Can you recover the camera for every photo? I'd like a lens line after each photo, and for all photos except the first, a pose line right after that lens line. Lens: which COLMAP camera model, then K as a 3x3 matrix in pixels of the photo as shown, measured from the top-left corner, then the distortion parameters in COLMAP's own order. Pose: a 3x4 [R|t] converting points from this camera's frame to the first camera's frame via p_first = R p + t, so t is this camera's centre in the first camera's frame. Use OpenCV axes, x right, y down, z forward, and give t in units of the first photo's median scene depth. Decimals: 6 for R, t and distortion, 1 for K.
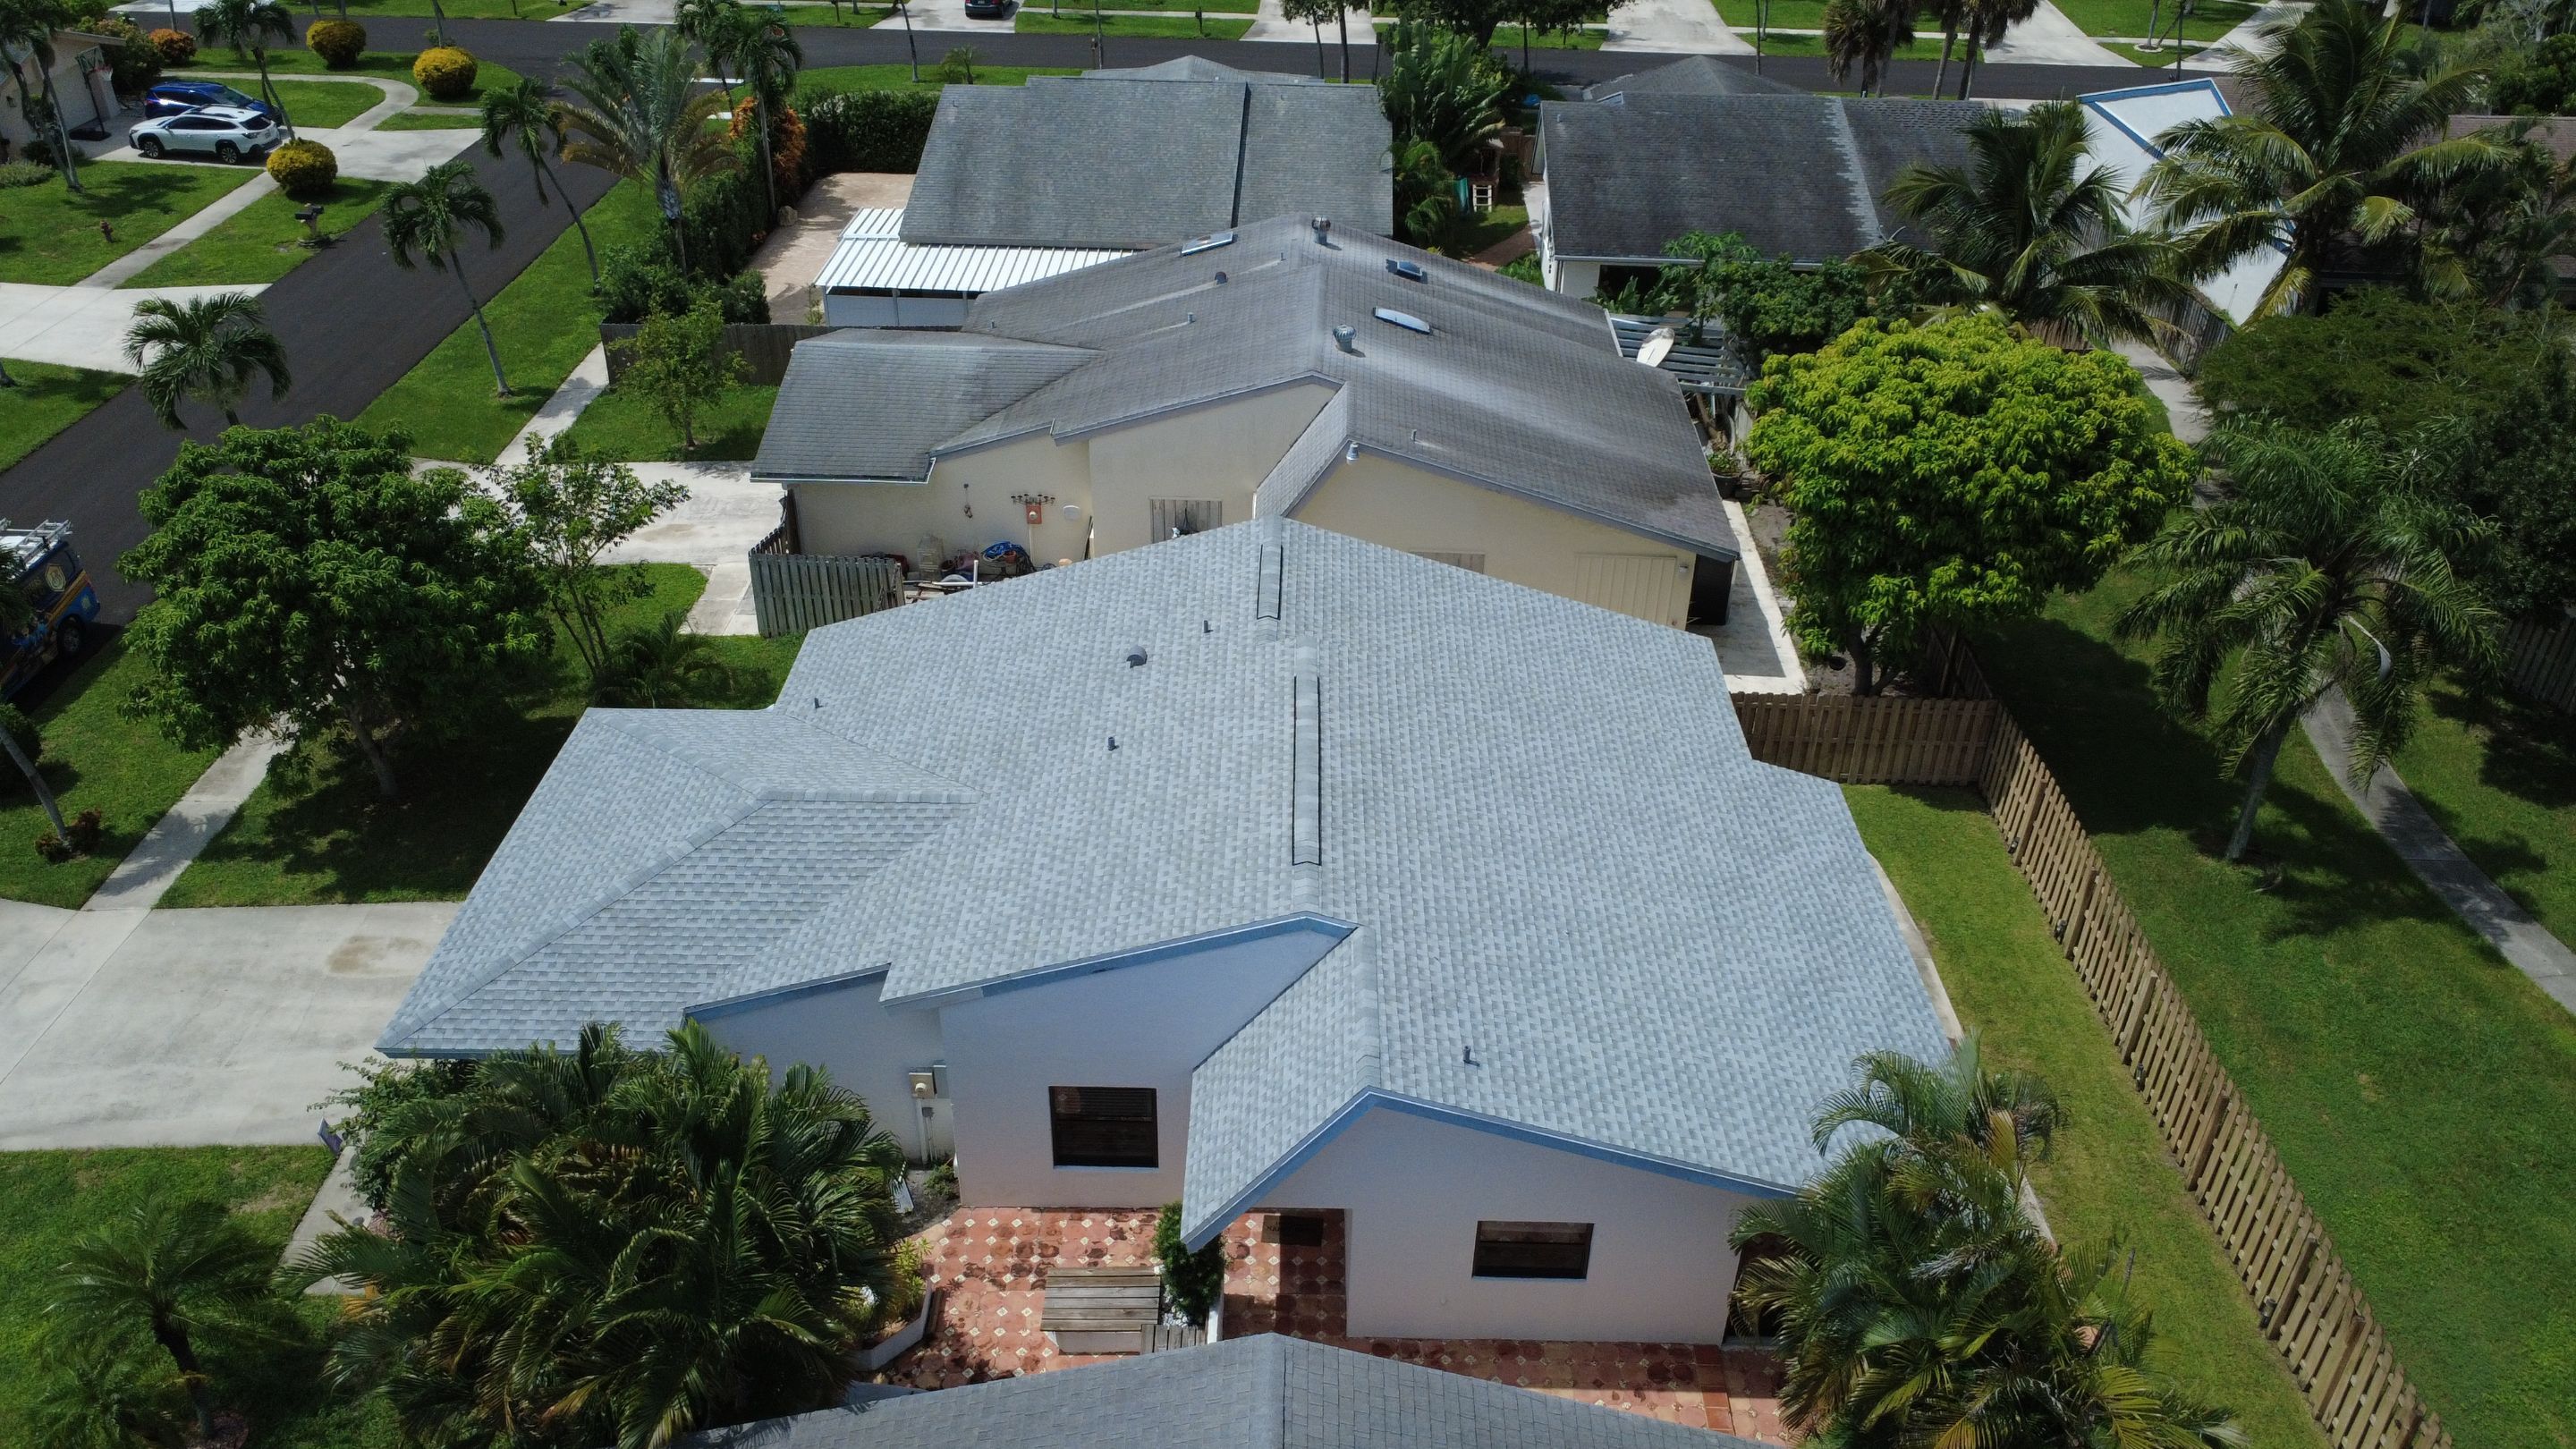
lens RADIAL K [[1840.1, 0, 1292.7], [0, 1840.1, 750.6], [0, 0, 1]] dist [-0.004914, 0.013247]
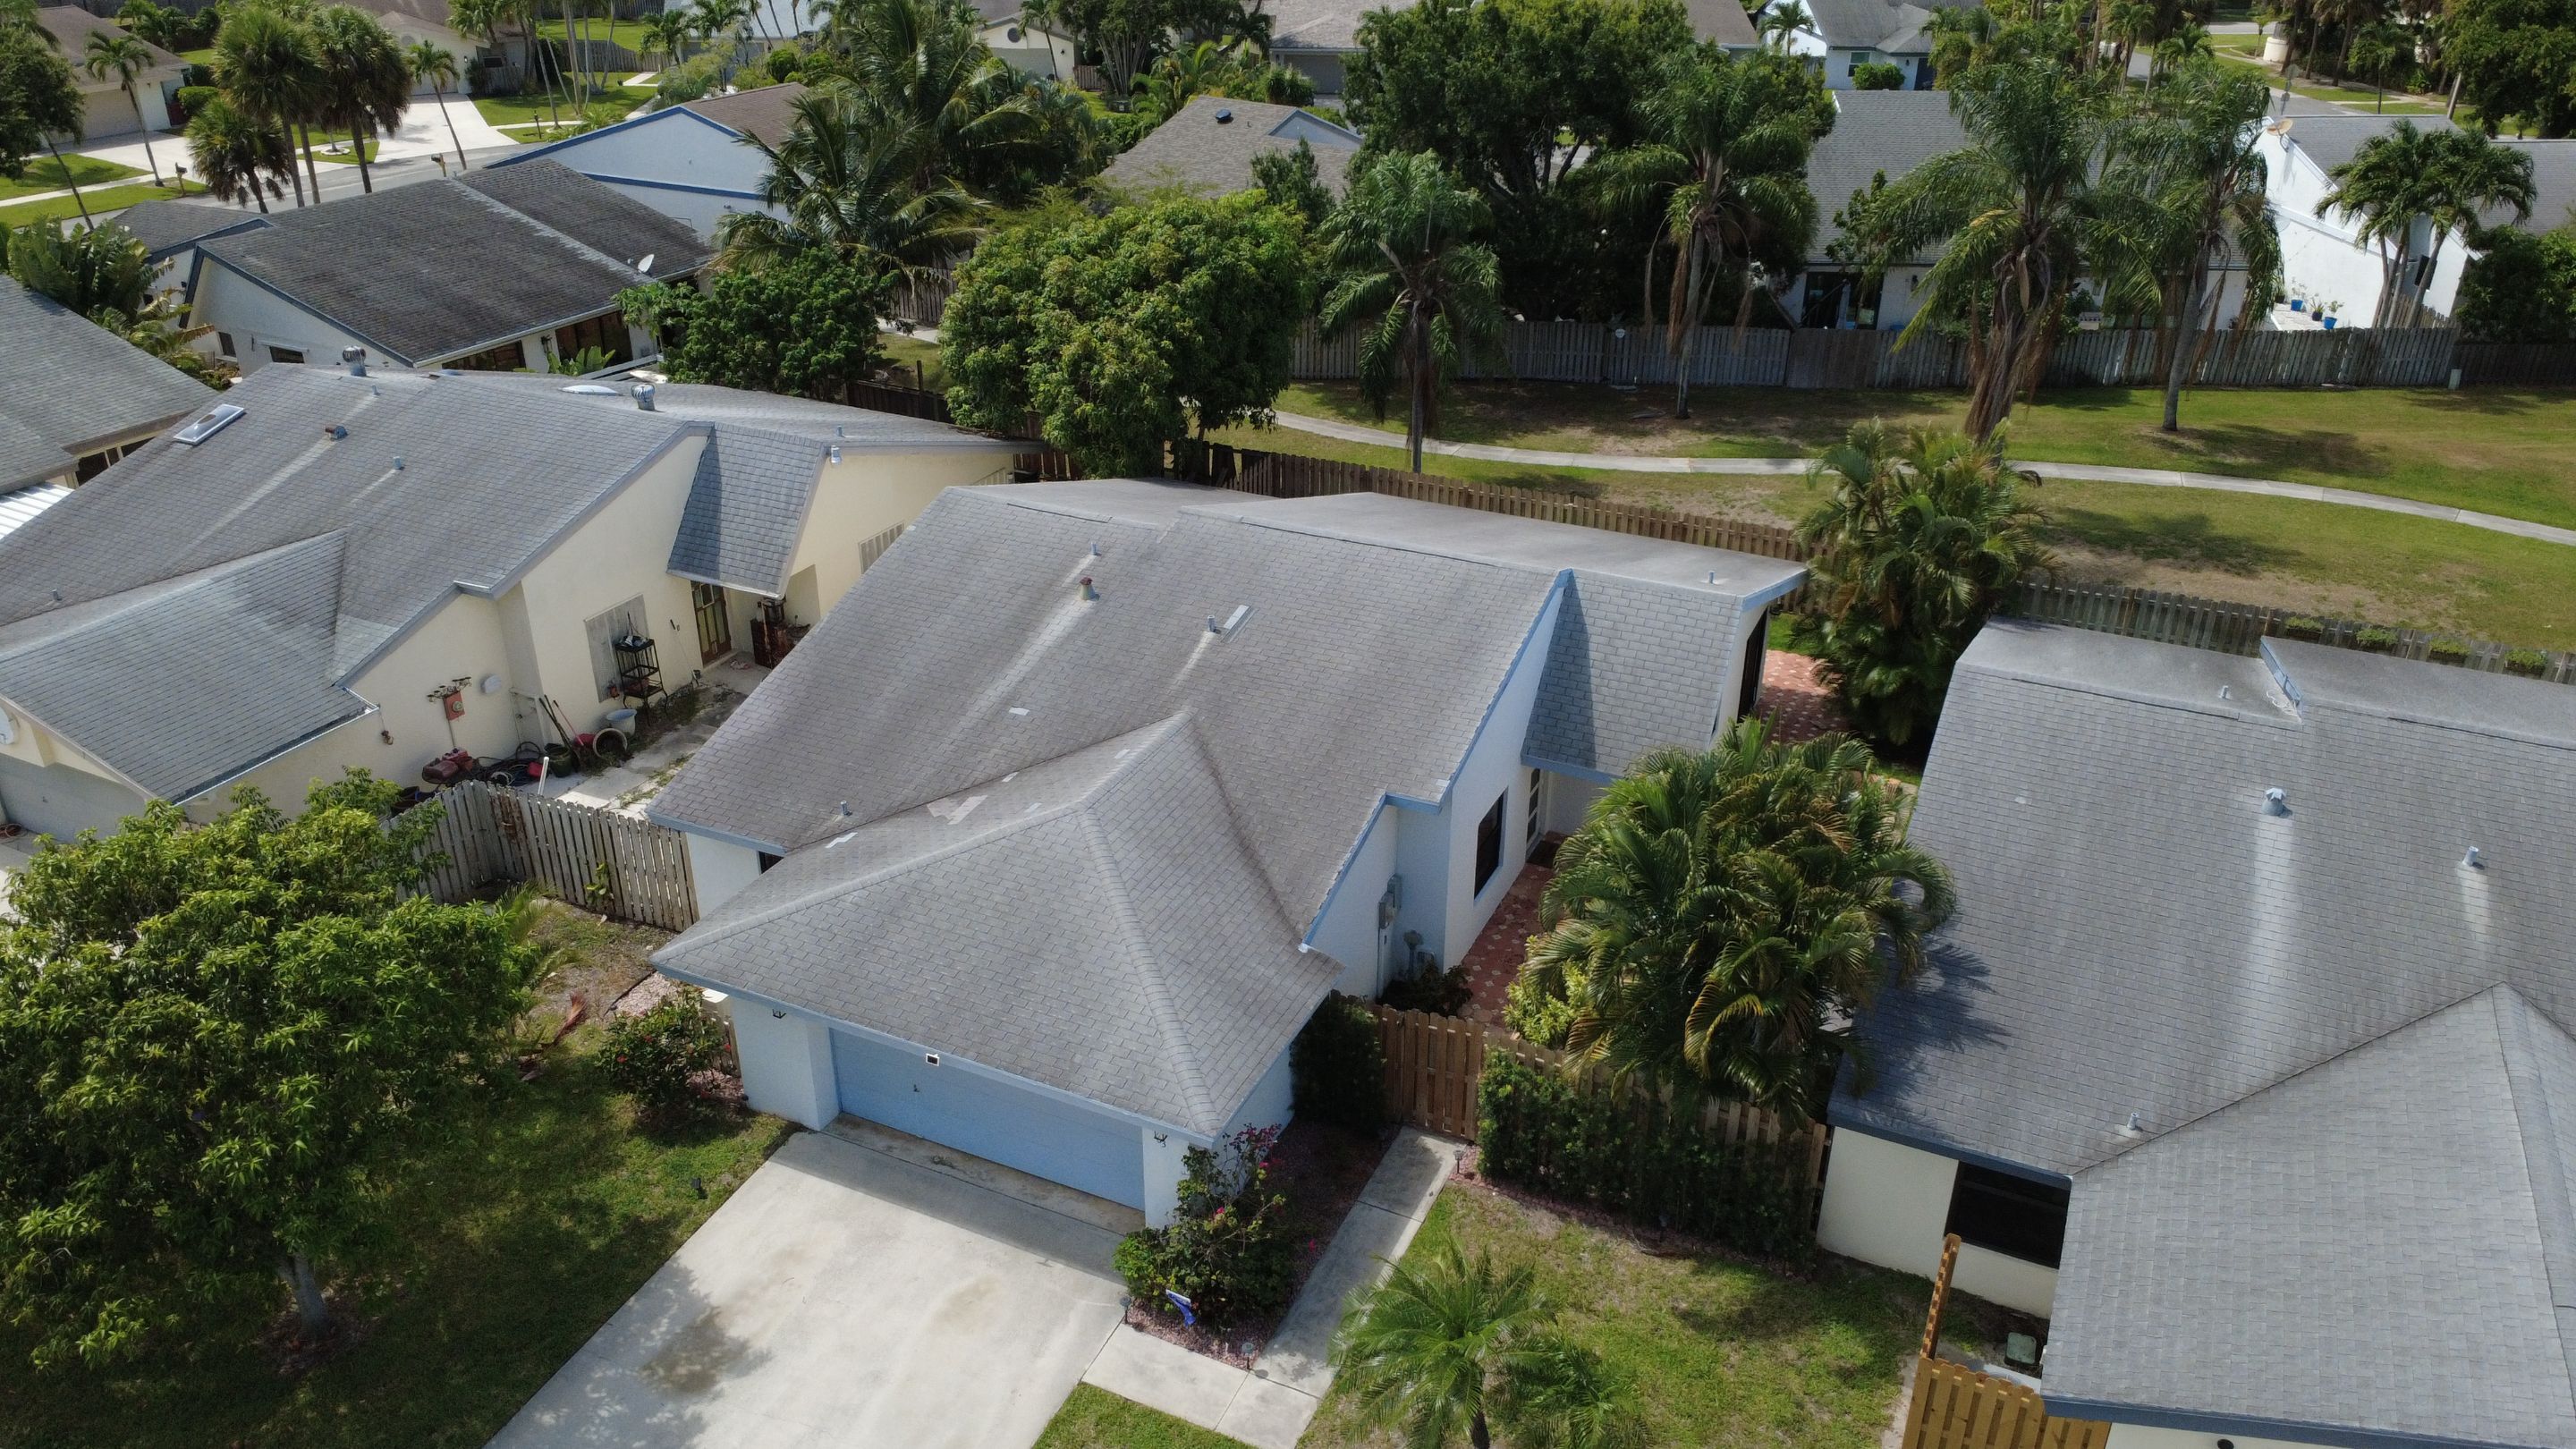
lens RADIAL K [[1840.1, 0, 1283.8], [0, 1840.1, 715.5], [0, 0, 1]] dist [-0.004914, 0.013247]
pose [[0.418651, -0.421530, 0.804391, -0.843311], [0.494825, 0.848598, 0.187161, -0.121029], [-0.761499, 0.319677, 0.563849, 0.312536]]
